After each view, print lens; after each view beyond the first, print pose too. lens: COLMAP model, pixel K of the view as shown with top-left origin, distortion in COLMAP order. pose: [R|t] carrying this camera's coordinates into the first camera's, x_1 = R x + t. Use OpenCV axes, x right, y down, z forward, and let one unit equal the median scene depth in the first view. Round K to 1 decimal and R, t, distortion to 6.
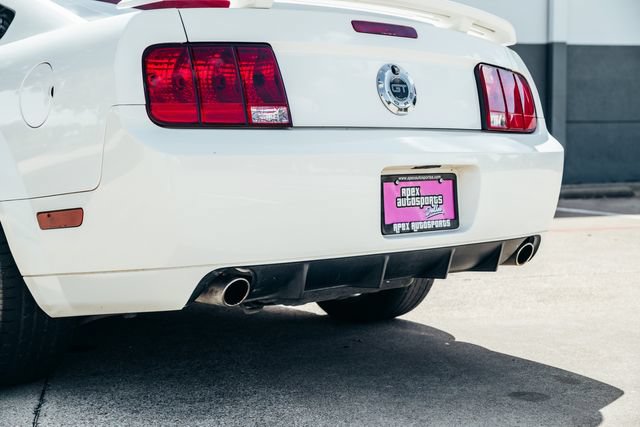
lens RADIAL K [[902.3, 0, 318.7], [0, 902.3, 214.2], [0, 0, 1]] dist [0.046481, 0.047862]
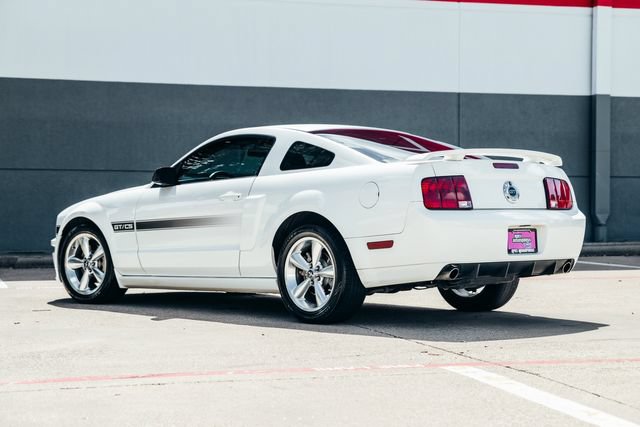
lens RADIAL K [[1397.9, 0, 320.7], [0, 1397.9, 213.2], [0, 0, 1]] dist [0.247756, 0.338834]
pose [[0.998656, 0.011974, 0.050432, -0.579840], [-0.009173, 0.998421, -0.055416, 0.119414], [-0.051016, 0.054879, 0.997189, -2.551216]]
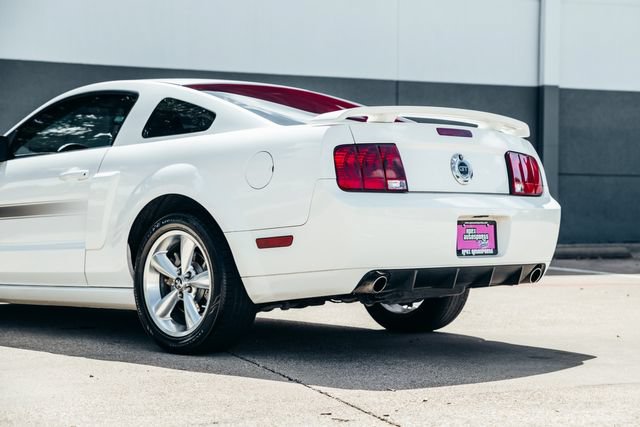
lens RADIAL K [[1288.9, 0, 339.4], [0, 1288.9, 206.0], [0, 0, 1]] dist [0.216683, 0.114488]
pose [[0.994705, 0.020922, 0.100619, -0.369864], [-0.014367, 0.997753, -0.065439, 0.085998], [-0.101762, 0.063647, 0.992771, -1.306196]]
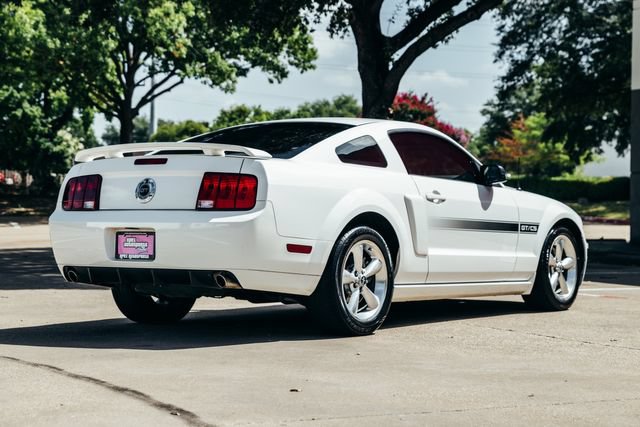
lens RADIAL K [[1476.9, 0, 320.8], [0, 1476.9, 184.8], [0, 0, 1]] dist [0.281391, 0.263766]
pose [[0.214325, -0.005279, -0.976748, 3.472313], [-0.063653, 0.997784, -0.019360, -0.110723], [0.974686, 0.066322, 0.213514, 0.665409]]
